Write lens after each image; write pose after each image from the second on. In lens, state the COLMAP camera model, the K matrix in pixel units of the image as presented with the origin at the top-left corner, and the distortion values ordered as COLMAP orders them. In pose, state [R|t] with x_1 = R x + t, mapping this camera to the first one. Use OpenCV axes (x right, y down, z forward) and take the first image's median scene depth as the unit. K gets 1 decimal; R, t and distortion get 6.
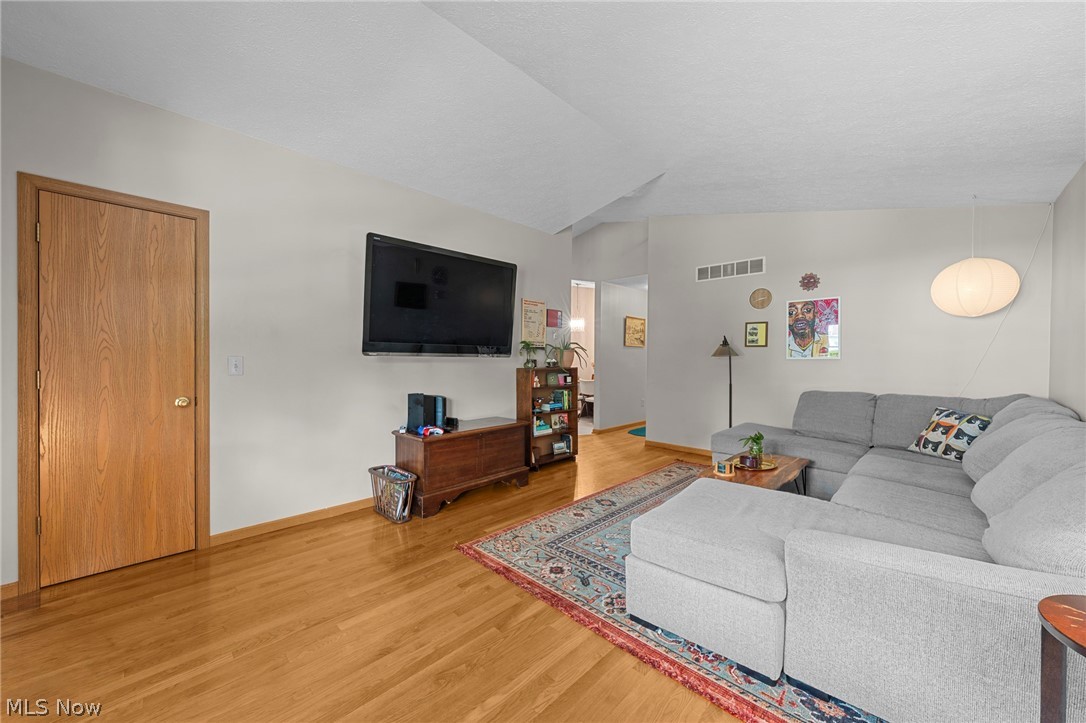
lens RADIAL K [[407.3, 0, 543.0], [0, 407.3, 361.5], [0, 0, 1]] dist [0.000255, 0.000045]
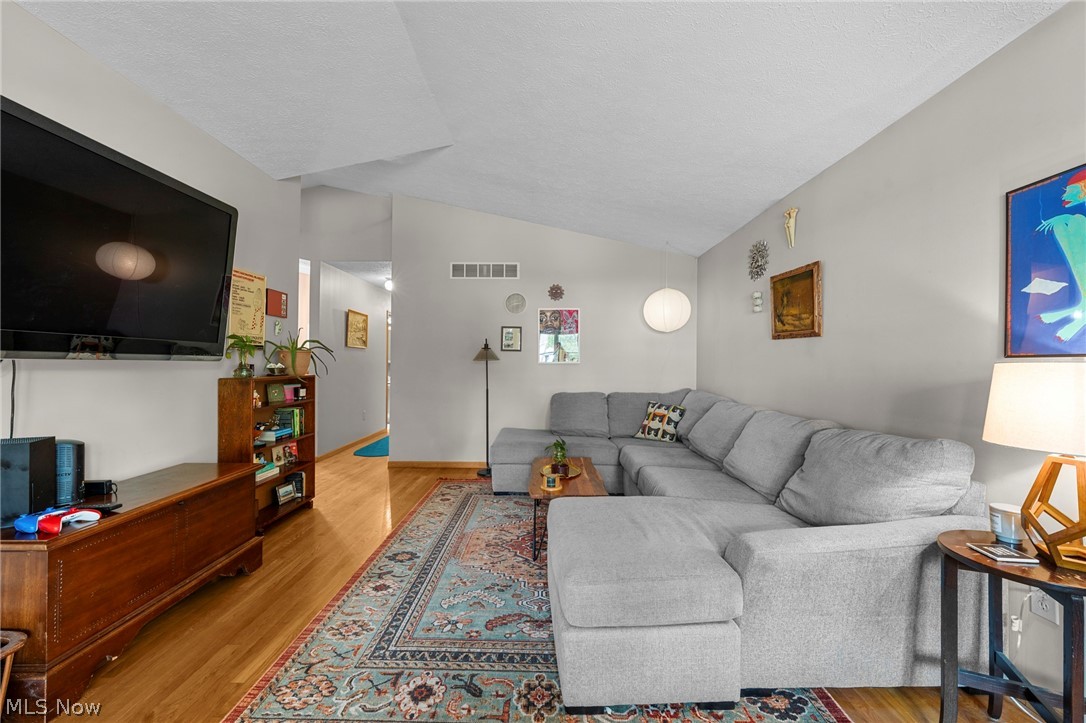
lens RADIAL K [[427.3, 0, 543.0], [0, 427.3, 361.5], [0, 0, 1]] dist [-0.000941, -0.000147]
pose [[0.725069, 0.002989, 0.688670, -0.186022], [0.002865, 0.999969, -0.007357, -0.003665], [-0.688670, 0.007308, 0.725038, 0.238300]]
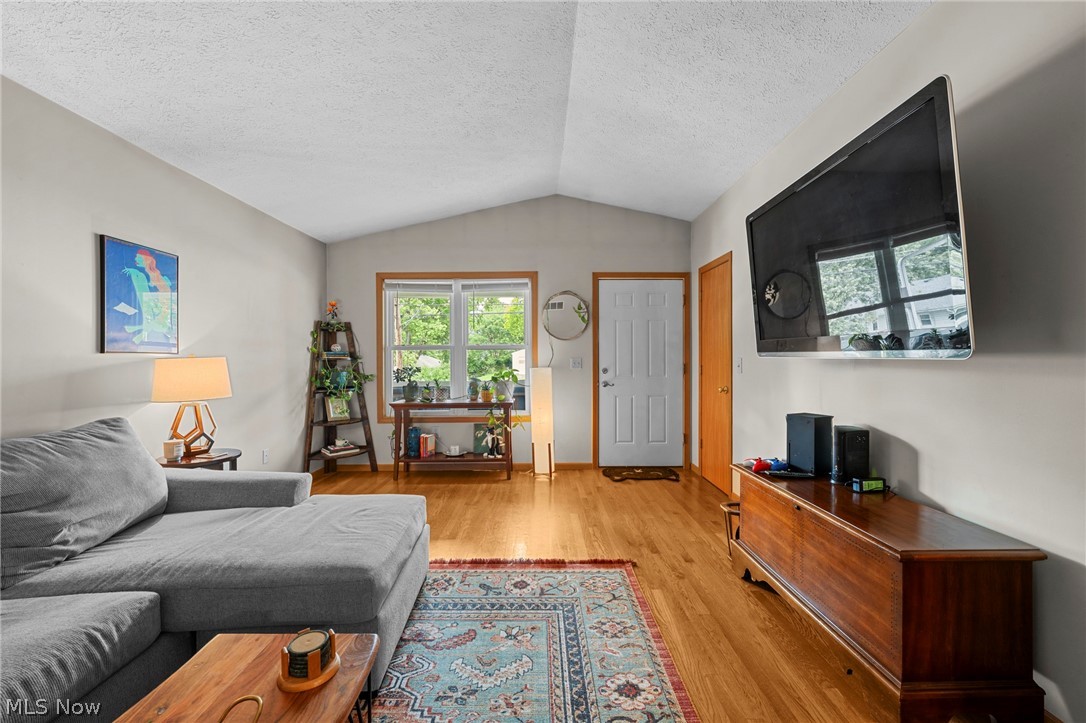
lens RADIAL K [[427.3, 0, 543.0], [0, 427.3, 361.5], [0, 0, 1]] dist [-0.000941, -0.000147]
pose [[-0.716686, -0.000399, -0.697396, 0.435734], [-0.008609, 0.999929, 0.008276, -0.007903], [0.697342, 0.011935, -0.716639, 1.103621]]
